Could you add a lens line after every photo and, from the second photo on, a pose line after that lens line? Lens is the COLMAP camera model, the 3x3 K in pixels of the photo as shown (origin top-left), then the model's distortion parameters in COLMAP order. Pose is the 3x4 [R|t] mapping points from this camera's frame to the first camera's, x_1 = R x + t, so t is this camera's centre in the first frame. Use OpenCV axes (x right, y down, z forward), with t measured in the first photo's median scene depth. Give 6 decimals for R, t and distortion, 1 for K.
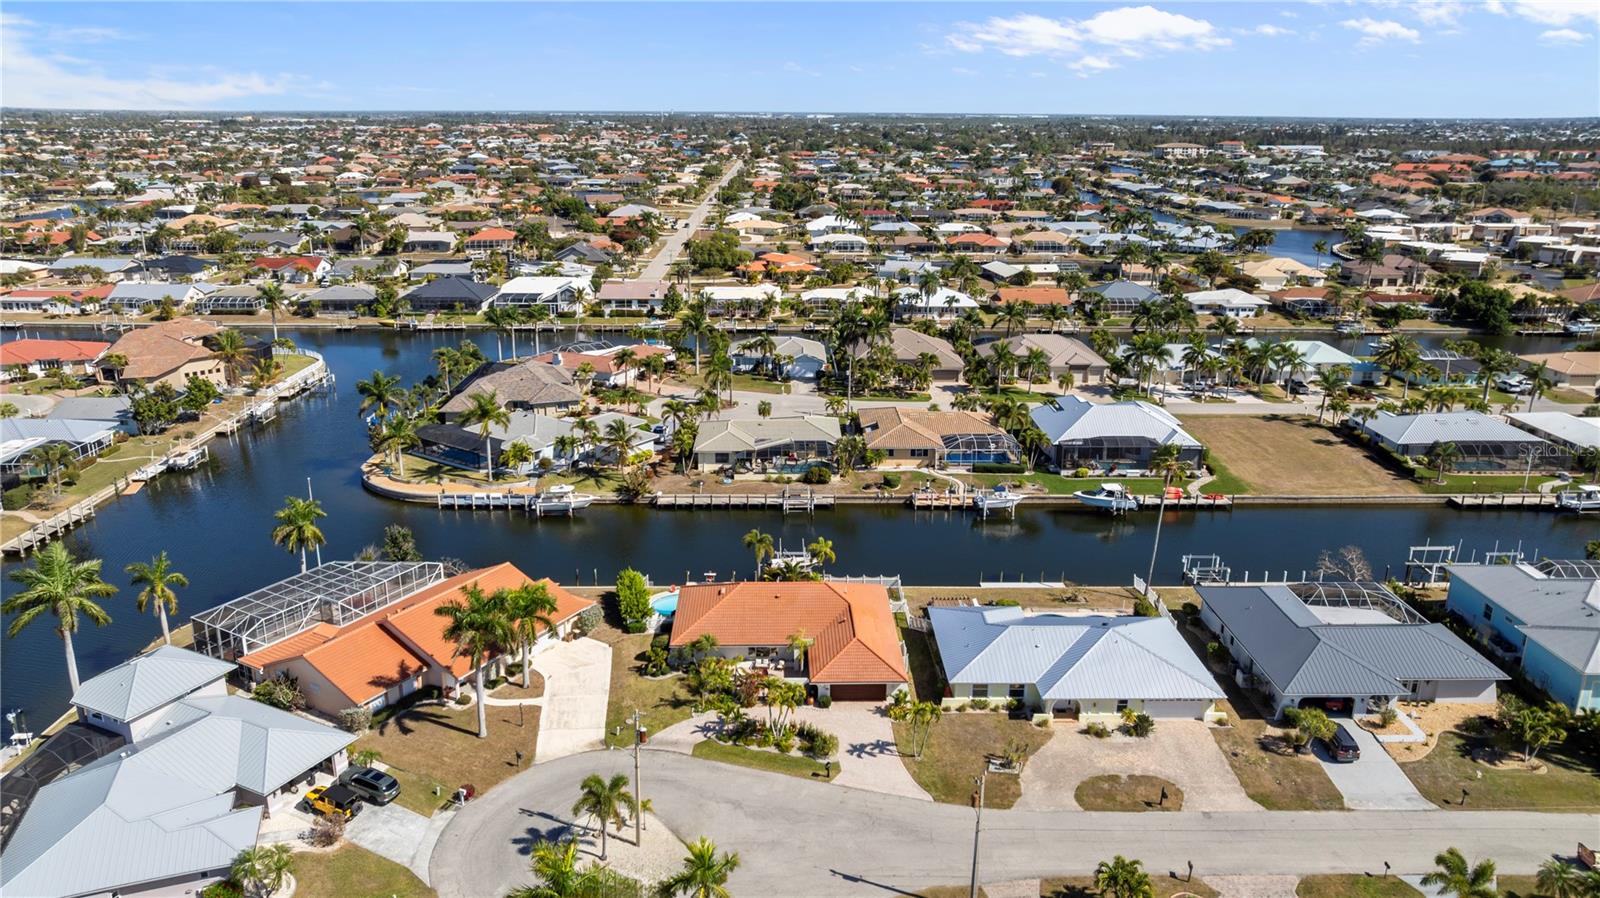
lens RADIAL K [[1118.4, 0, 800.0], [0, 1118.4, 449.0], [0, 0, 1]] dist [-0.027558, 0.019172]
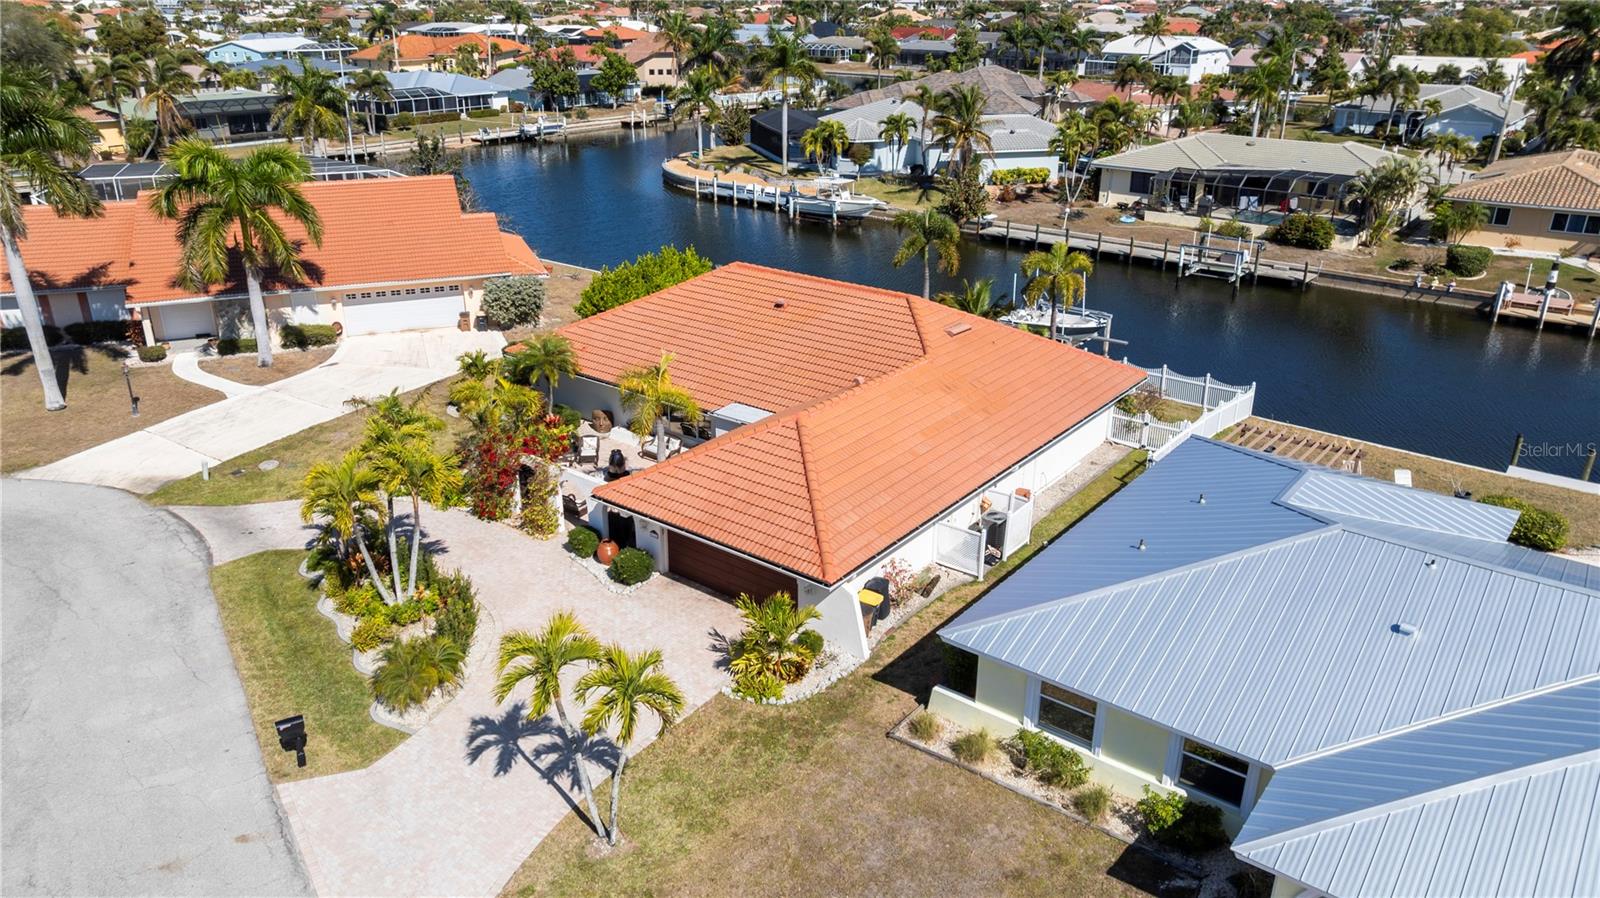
lens RADIAL K [[1118.4, 0, 800.0], [0, 1118.4, 449.0], [0, 0, 1]] dist [-0.027558, 0.019172]
pose [[0.774113, 0.238655, -0.586338, 0.157464], [-0.183103, 0.971037, 0.153496, 0.084211], [0.605989, -0.011463, 0.795391, 0.488255]]
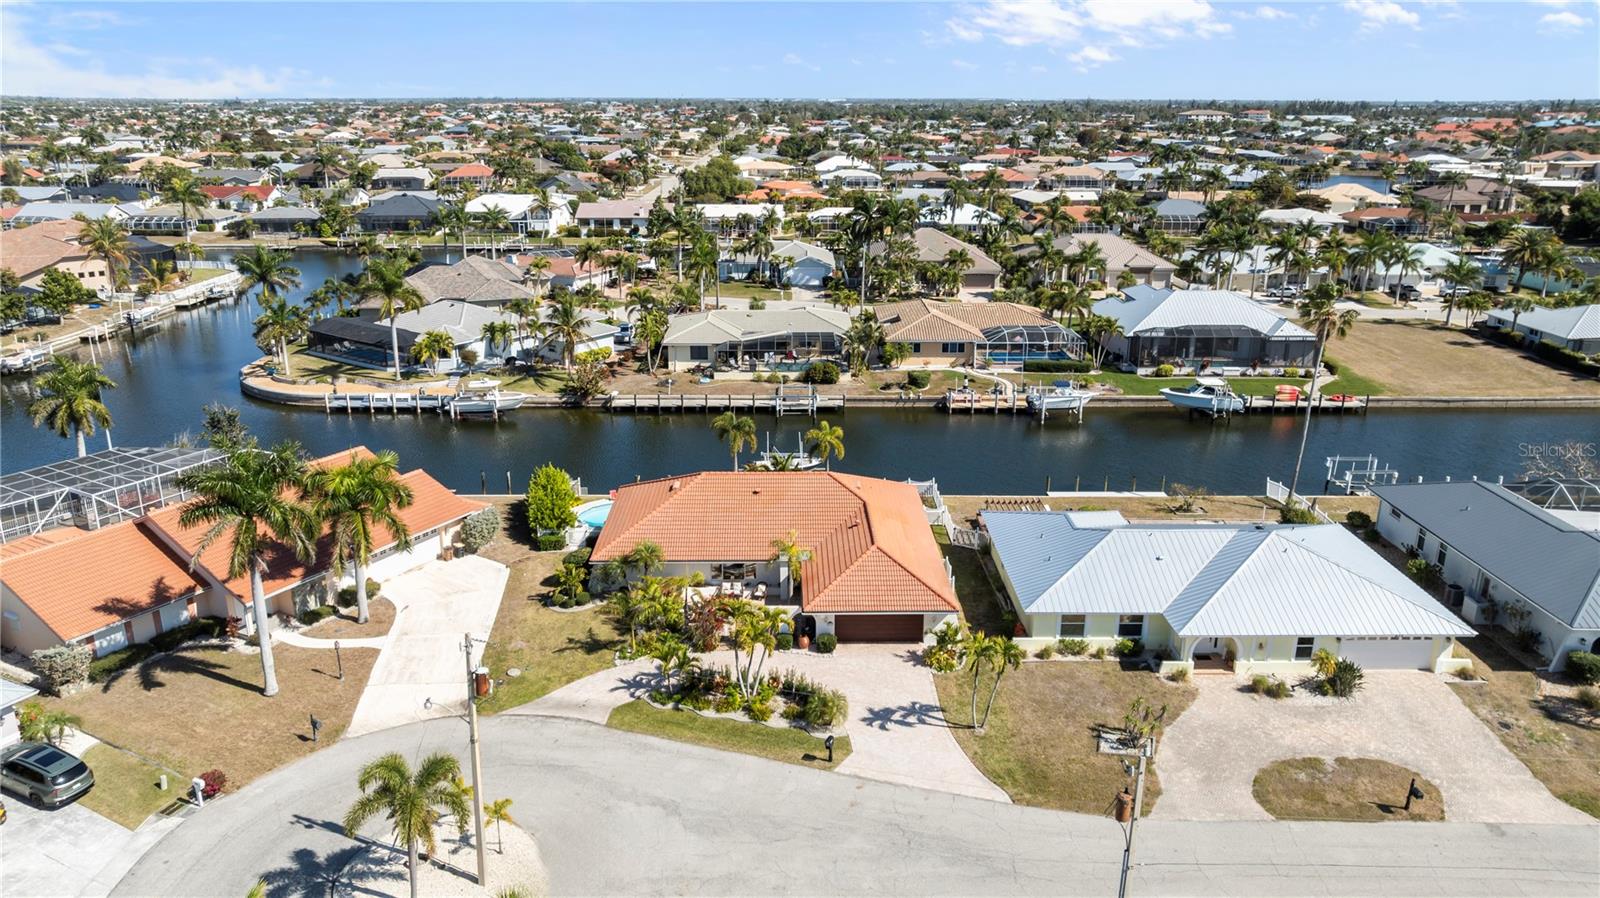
lens RADIAL K [[1118.4, 0, 800.0], [0, 1118.4, 449.0], [0, 0, 1]] dist [-0.027558, 0.019172]
pose [[0.999942, -0.000722, -0.010708, 0.008983], [0.000827, 0.999952, 0.009752, 0.070205], [0.010700, -0.009761, 0.999895, 0.234832]]
